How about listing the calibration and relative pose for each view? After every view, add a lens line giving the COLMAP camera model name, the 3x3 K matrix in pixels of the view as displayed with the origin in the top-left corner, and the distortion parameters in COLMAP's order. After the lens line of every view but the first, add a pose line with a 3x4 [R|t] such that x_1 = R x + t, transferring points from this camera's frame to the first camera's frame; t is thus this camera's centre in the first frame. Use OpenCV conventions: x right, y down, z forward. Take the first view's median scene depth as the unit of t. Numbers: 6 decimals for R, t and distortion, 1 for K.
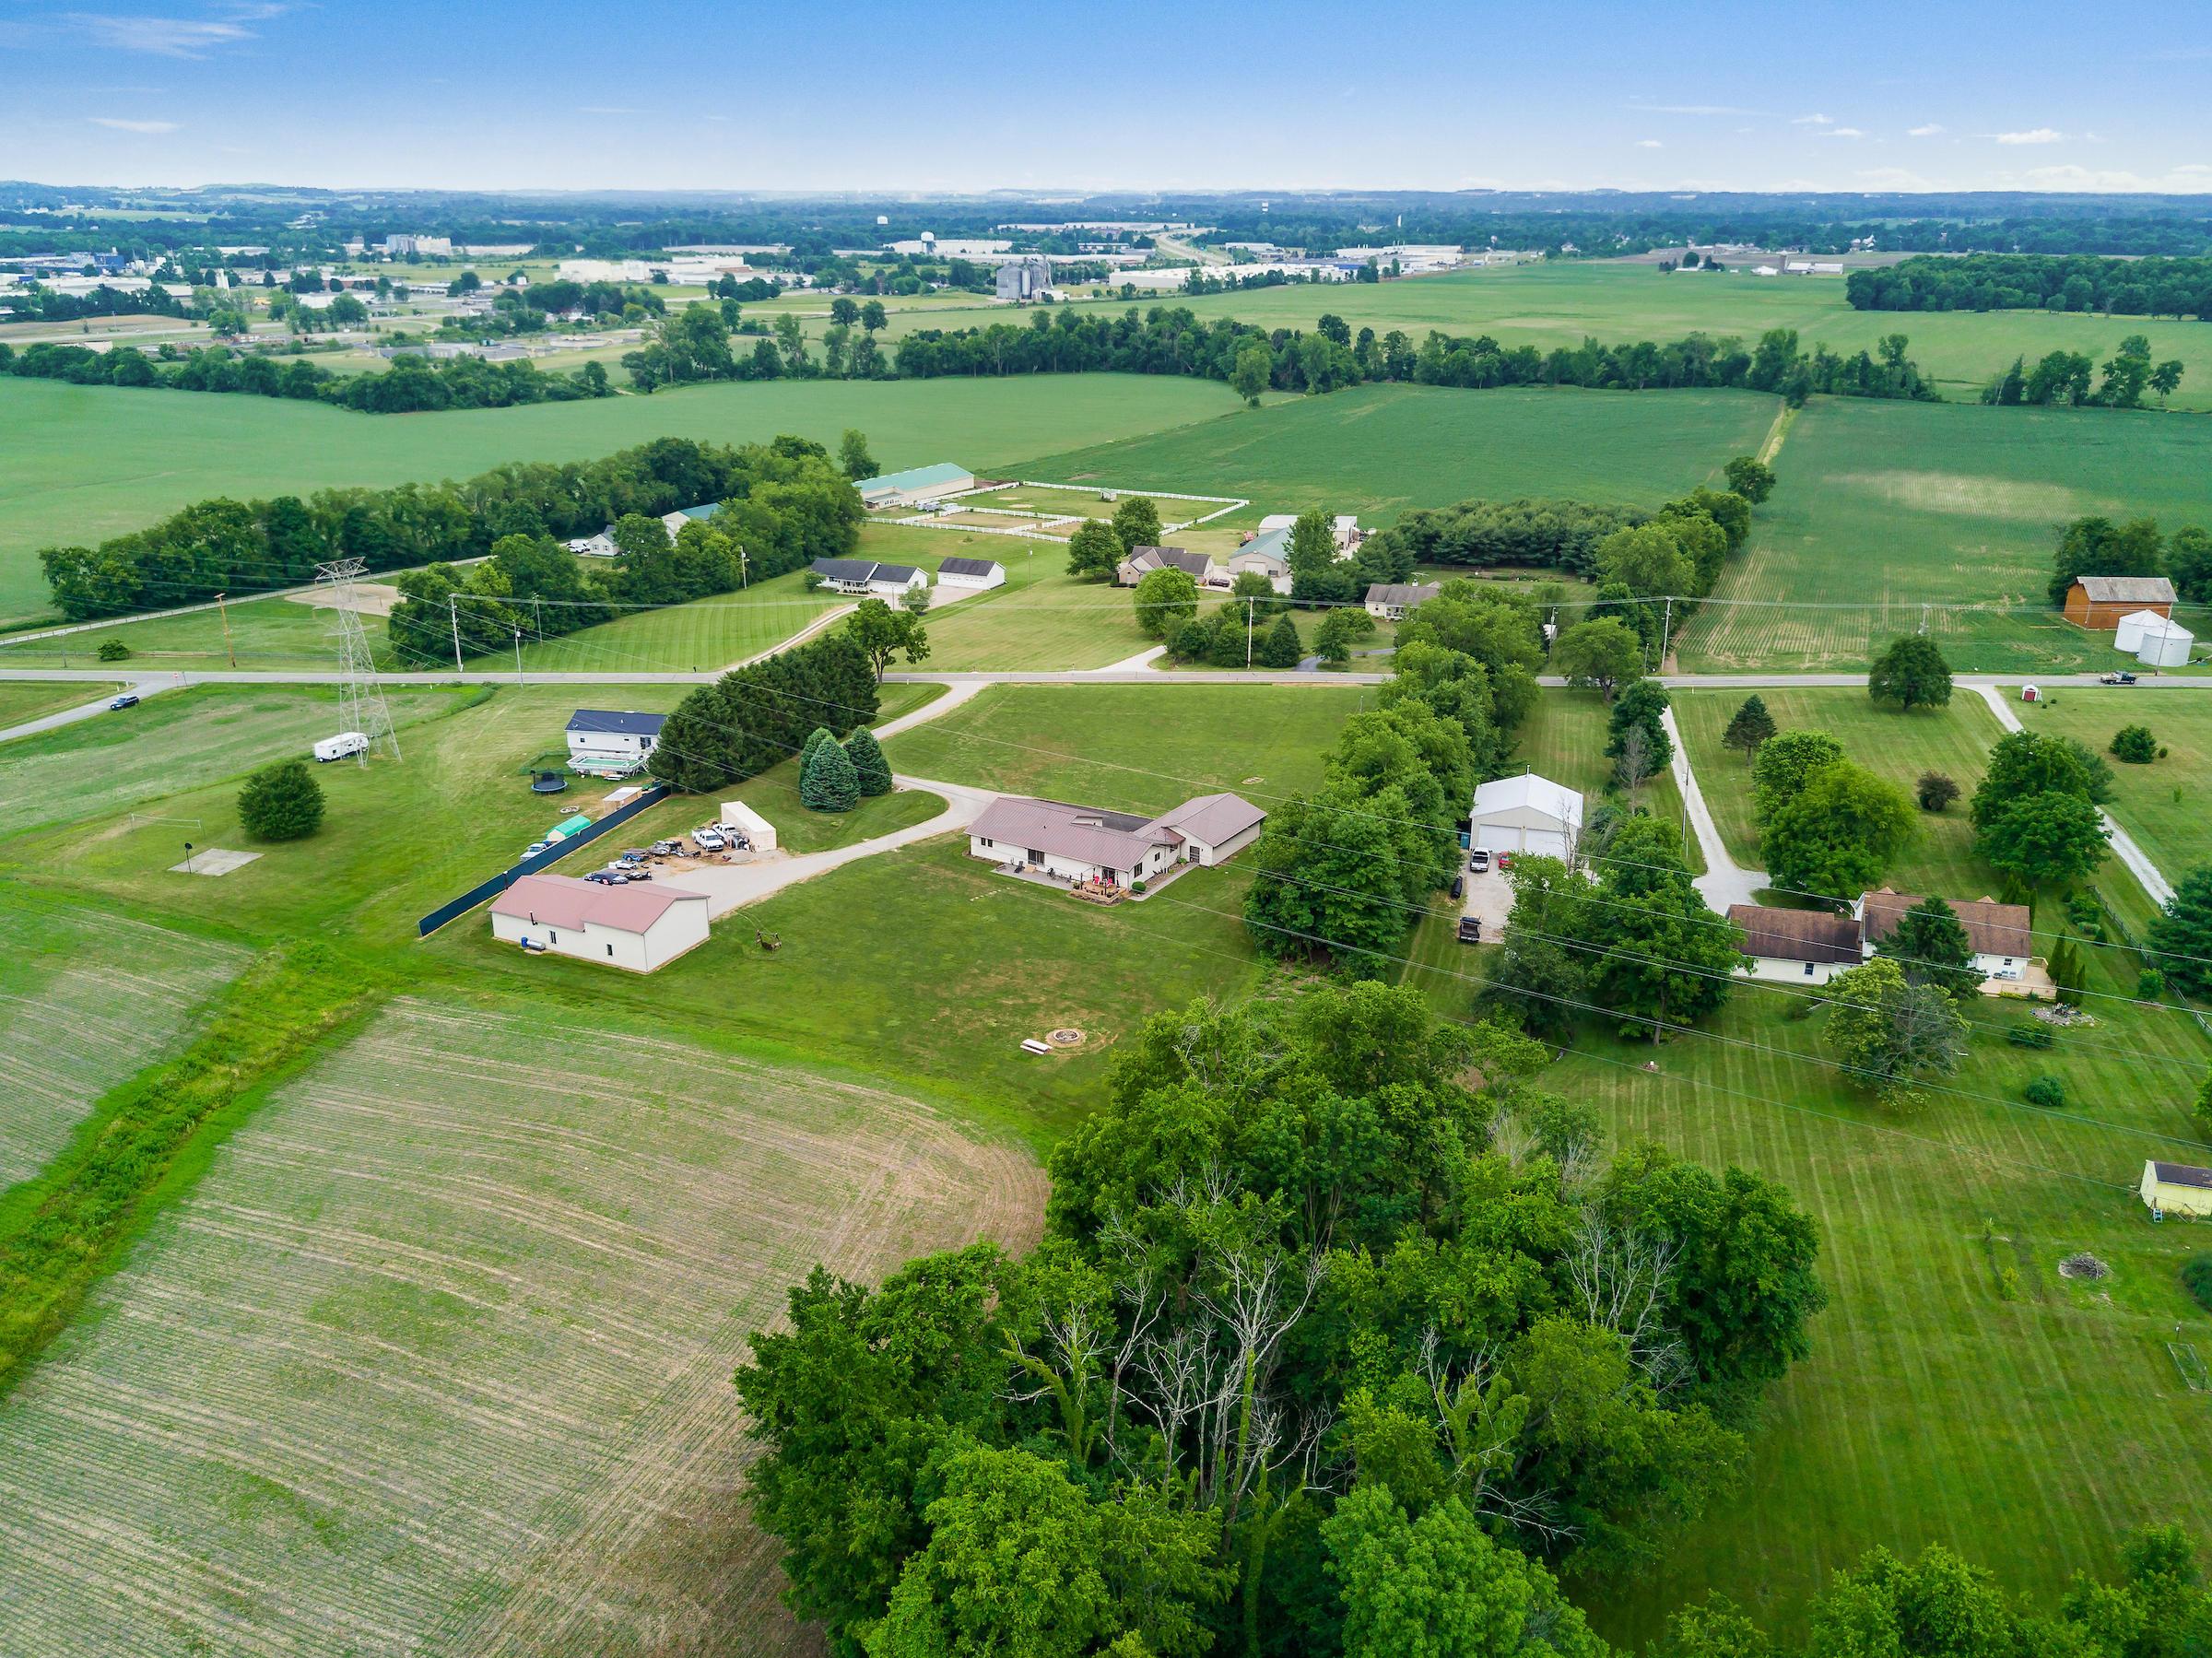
lens RADIAL K [[1713.3, 0, 1103.0], [0, 1713.3, 847.5], [0, 0, 1]] dist [0.004682, 0.026489]
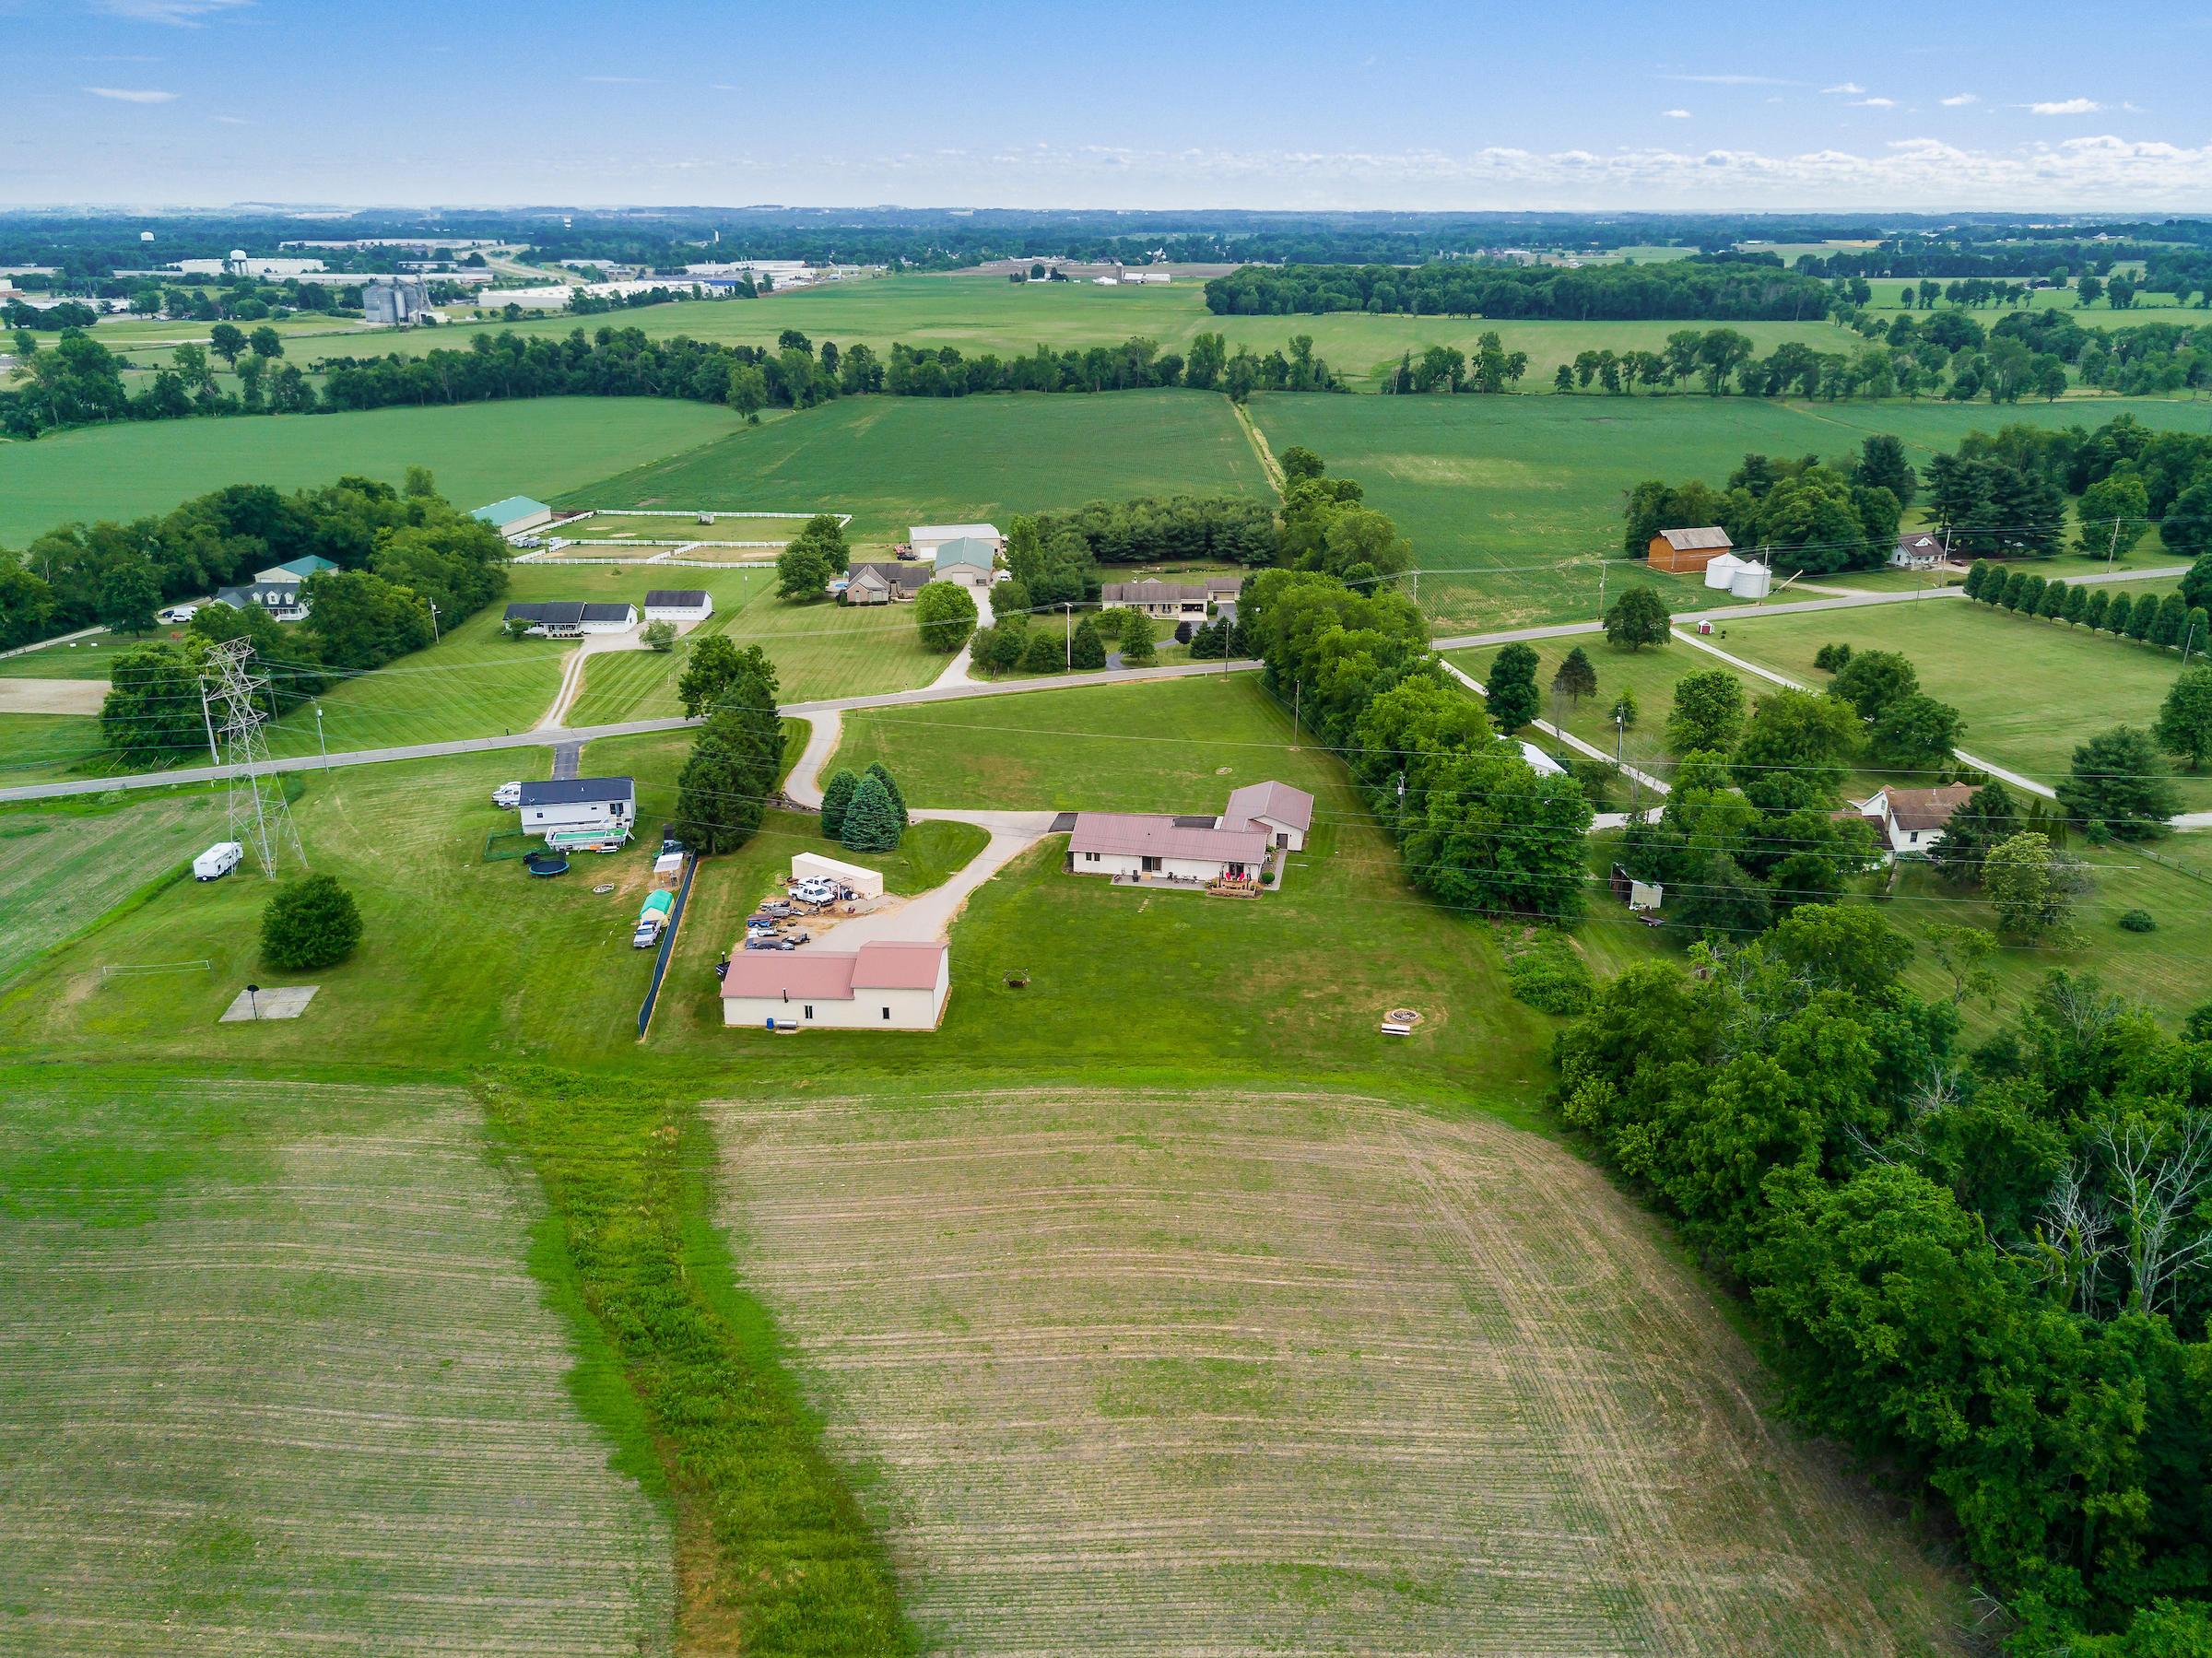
lens RADIAL K [[1713.3, 0, 1098.7], [0, 1713.3, 806.8], [0, 0, 1]] dist [0.004682, 0.026489]
pose [[0.926244, -0.125352, 0.355469, -0.267547], [0.135626, 0.990752, -0.004024, -0.017765], [-0.351677, 0.051938, 0.934679, 0.040800]]
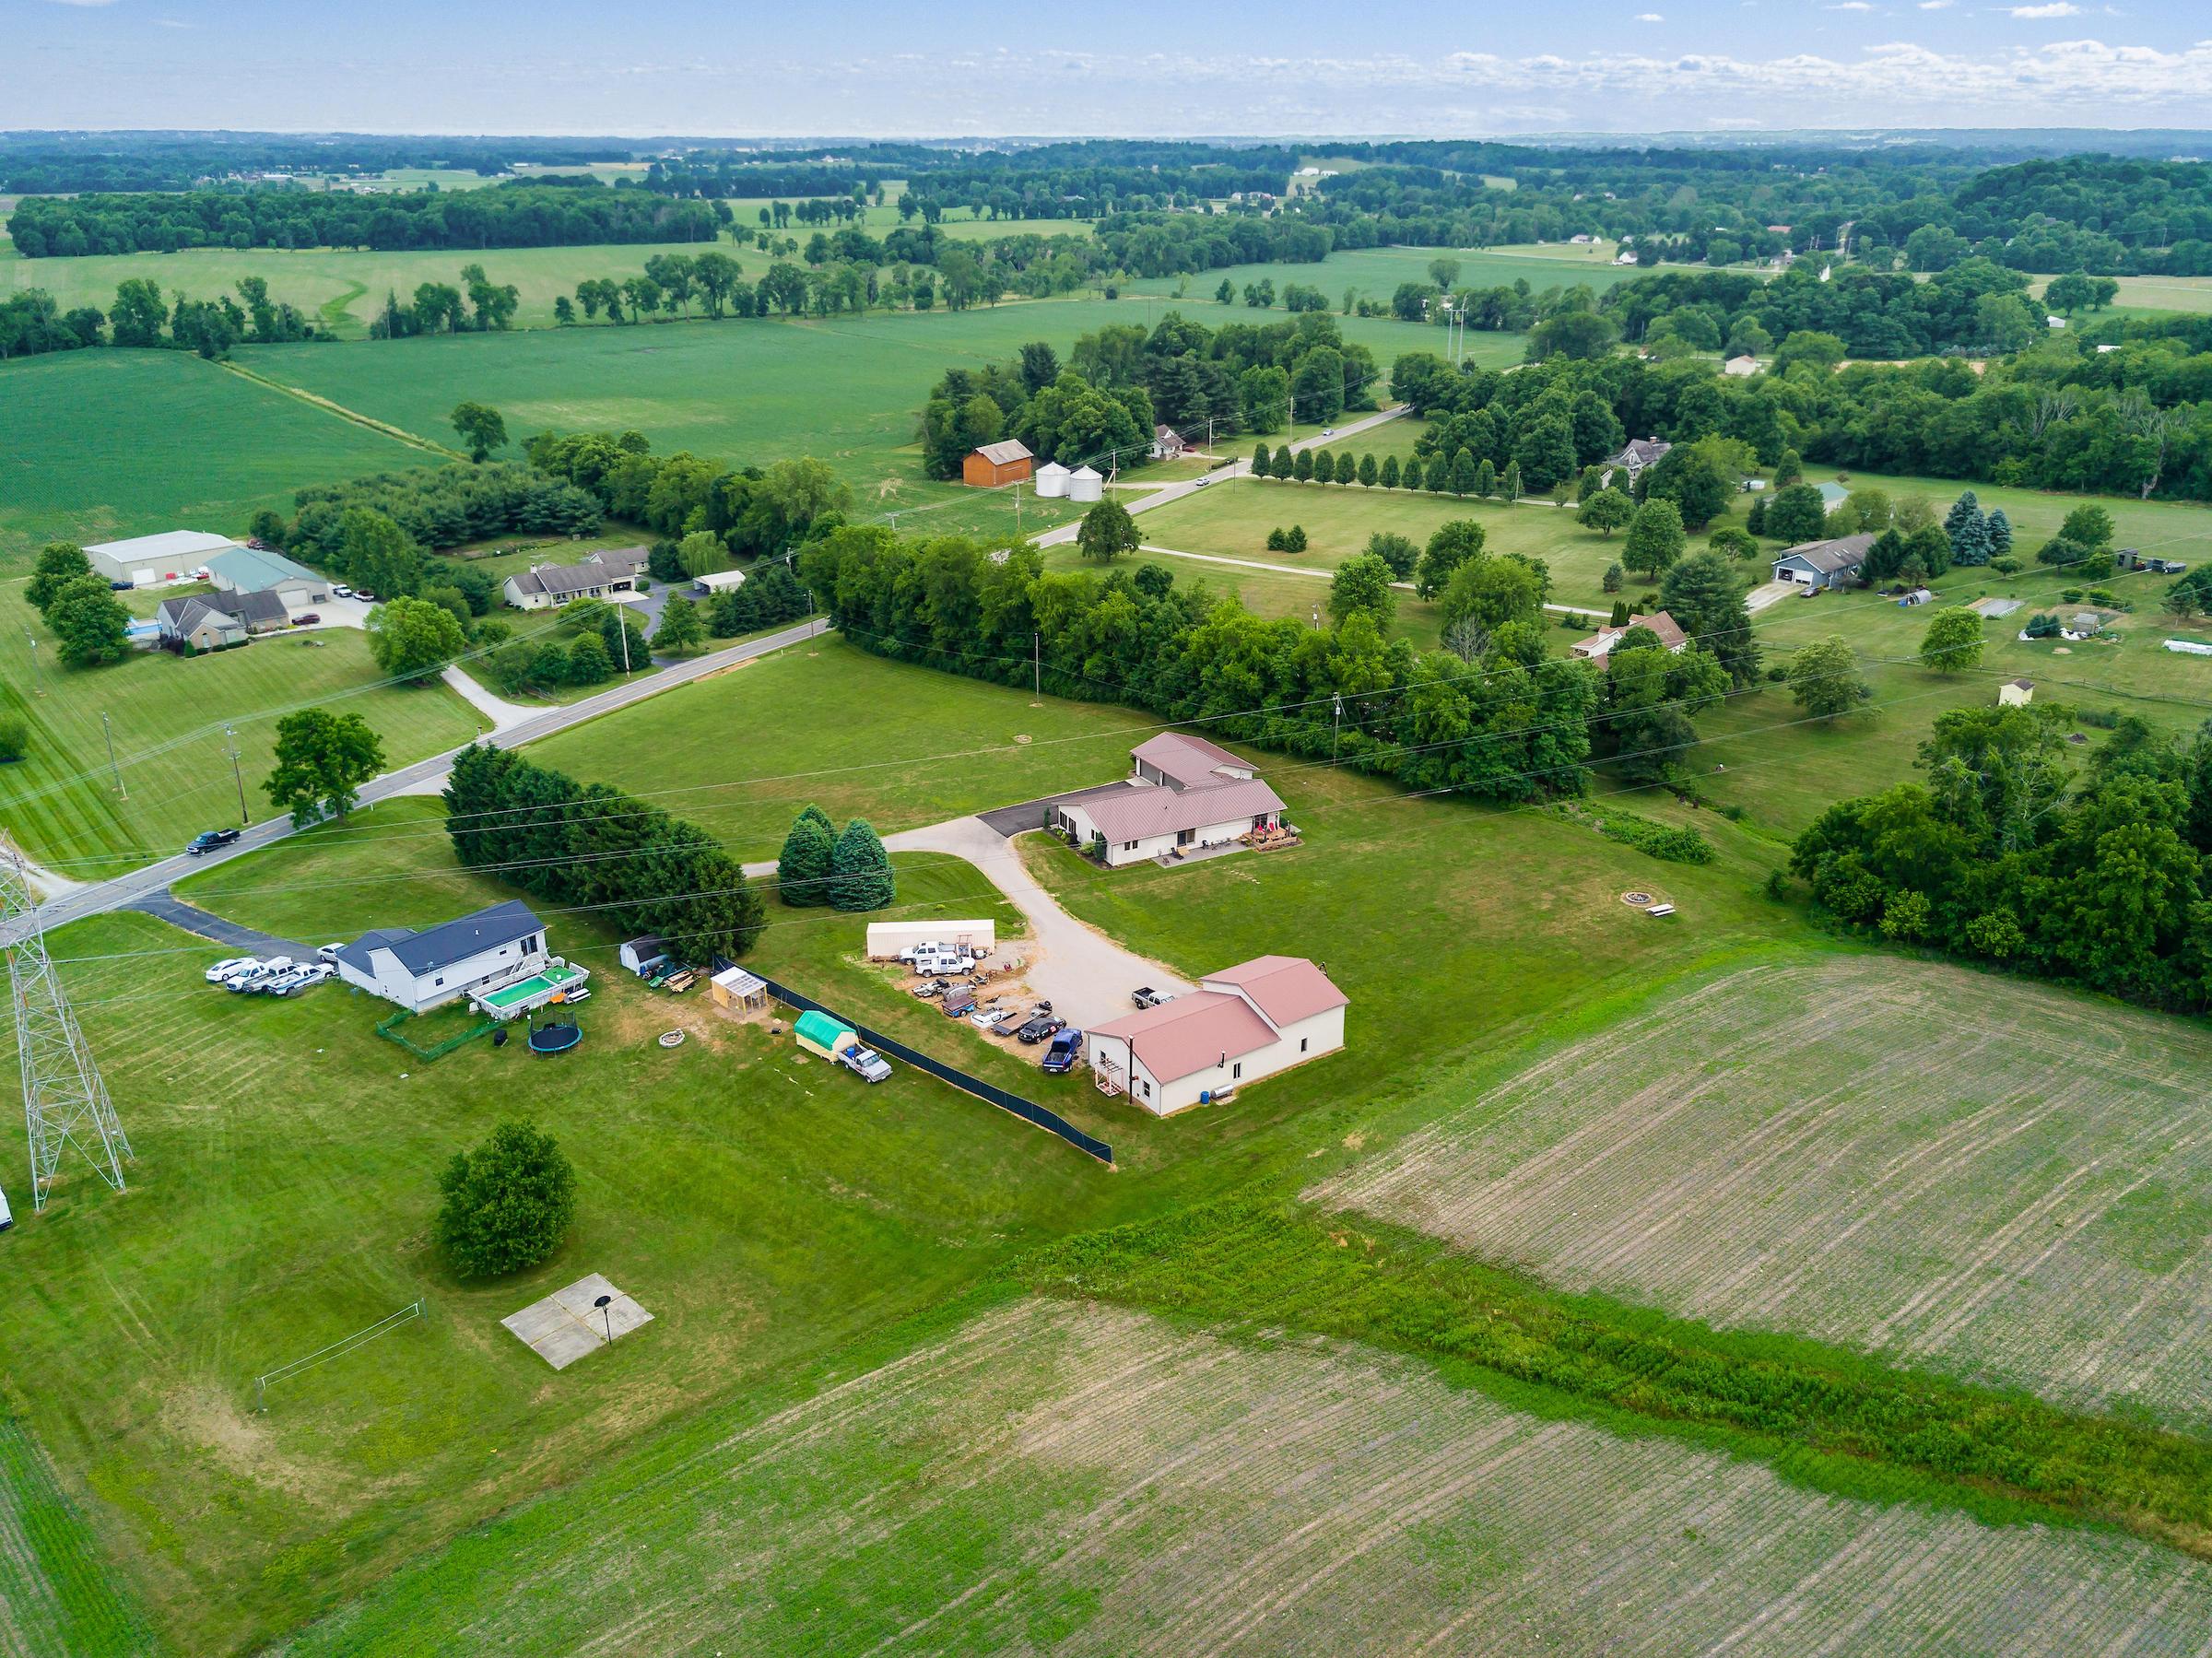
lens RADIAL K [[1713.3, 0, 1099.9], [0, 1713.3, 826.1], [0, 0, 1]] dist [0.004682, 0.026489]
pose [[0.485889, -0.329832, 0.809396, -0.527112], [0.312646, 0.930377, 0.191448, -0.125112], [-0.816189, 0.160032, 0.555181, 0.320966]]
